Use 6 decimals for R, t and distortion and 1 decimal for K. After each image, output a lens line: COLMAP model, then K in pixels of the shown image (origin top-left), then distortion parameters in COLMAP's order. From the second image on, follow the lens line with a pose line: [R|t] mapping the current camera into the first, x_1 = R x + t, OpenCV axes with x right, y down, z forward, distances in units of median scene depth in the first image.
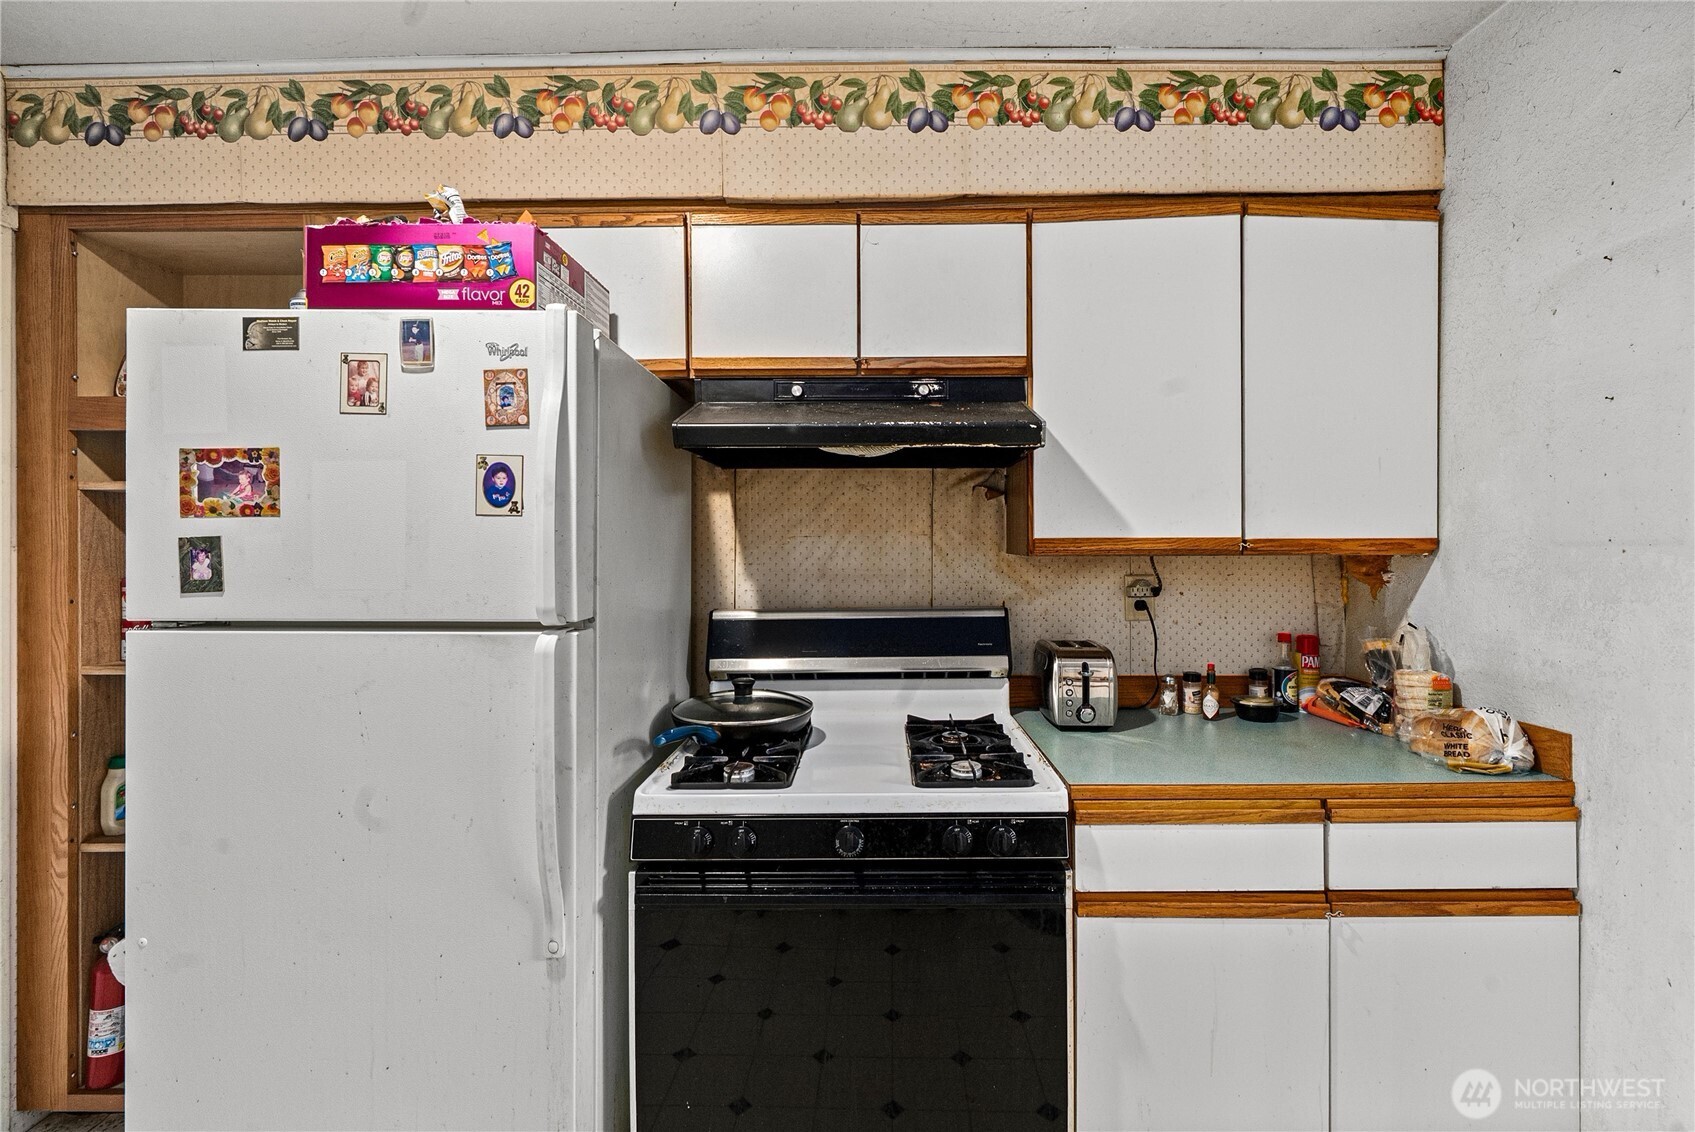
lens RADIAL K [[715.9, 0, 869.4], [0, 715.9, 541.2], [0, 0, 1]] dist [-0.002478, -0.000250]
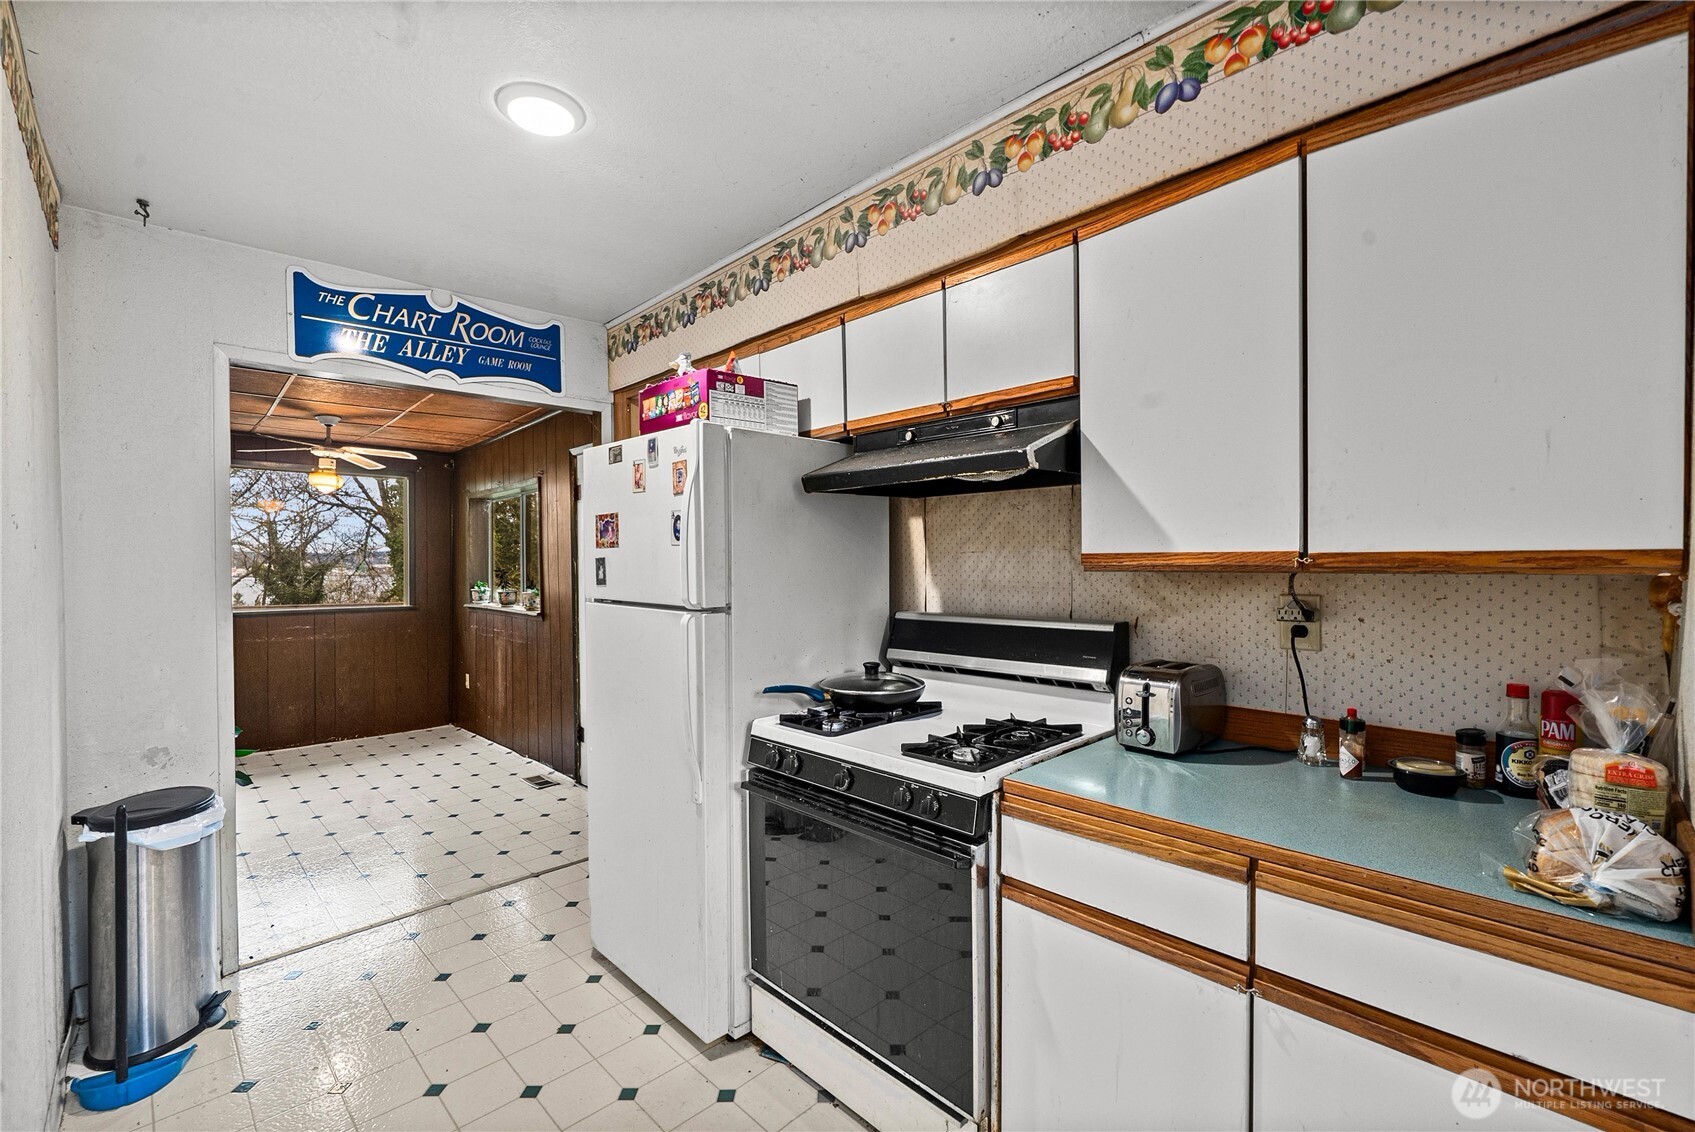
lens RADIAL K [[727.8, 0, 842.2], [0, 727.8, 565.3], [0, 0, 1]] dist [-0.000716, -0.000199]
pose [[0.693641, 0.004417, -0.720308, 0.743655], [0.010790, 0.999805, 0.016521, -0.008393], [0.720240, -0.019232, 0.693458, 0.037233]]
